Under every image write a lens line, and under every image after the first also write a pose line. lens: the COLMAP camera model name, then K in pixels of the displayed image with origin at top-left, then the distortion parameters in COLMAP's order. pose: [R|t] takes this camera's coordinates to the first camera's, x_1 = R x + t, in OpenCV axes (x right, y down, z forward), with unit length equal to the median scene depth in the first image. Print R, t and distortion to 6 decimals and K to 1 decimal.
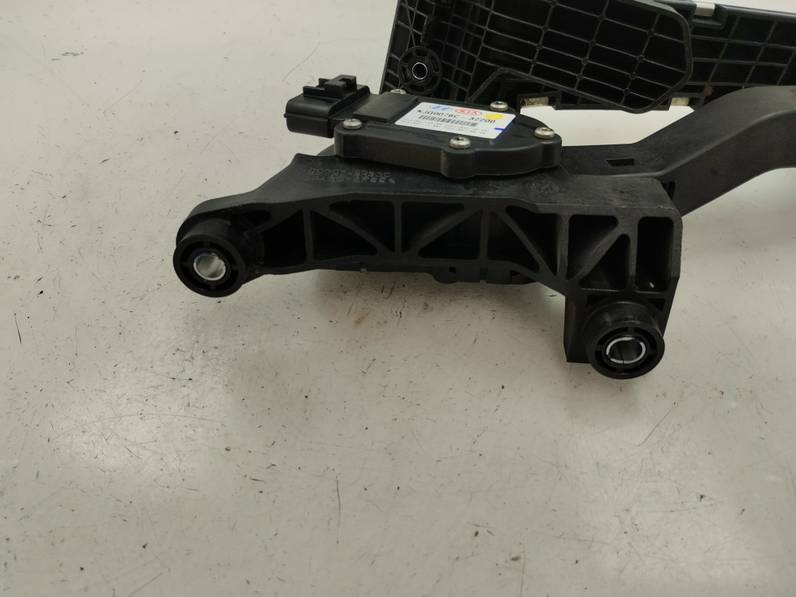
lens RADIAL K [[649.7, 0, 398.0], [0, 649.7, 298.5], [0, 0, 1]] dist [0.065477, -0.100078]
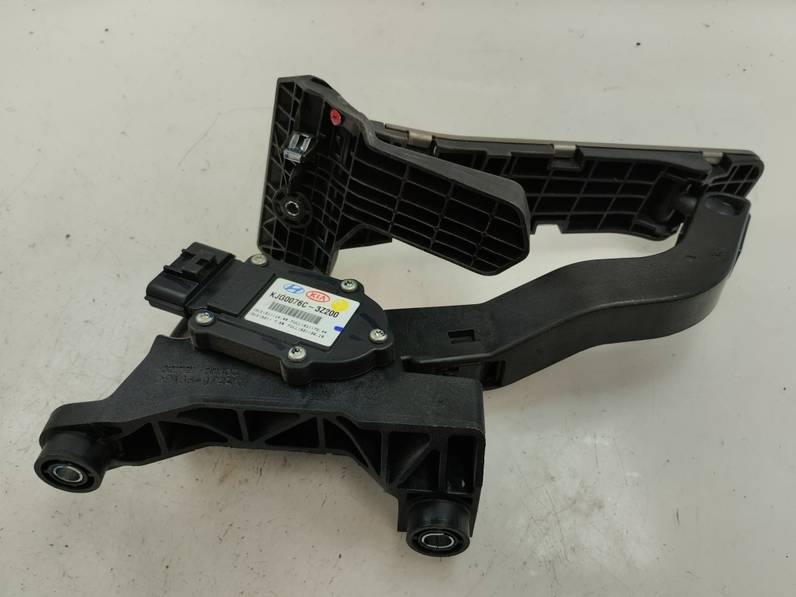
lens RADIAL K [[649.7, 0, 398.0], [0, 649.7, 298.5], [0, 0, 1]] dist [0.065477, -0.100078]
pose [[0.999618, 0.000886, 0.027629, 0.211693], [-0.005315, 0.986994, 0.160669, -0.458206], [-0.027127, -0.160754, 0.986622, -0.063851]]
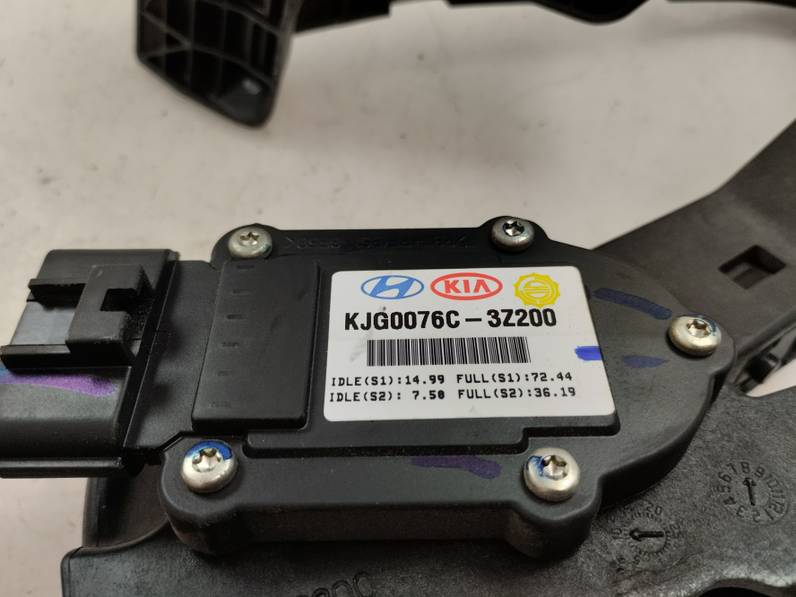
lens RADIAL K [[649.7, 0, 398.0], [0, 649.7, 298.5], [0, 0, 1]] dist [0.065477, -0.100078]
pose [[0.901825, -0.326343, 0.283217, -0.045816], [0.241593, 0.924232, 0.295682, -0.409079], [-0.358252, -0.198230, 0.912338, 0.652616]]
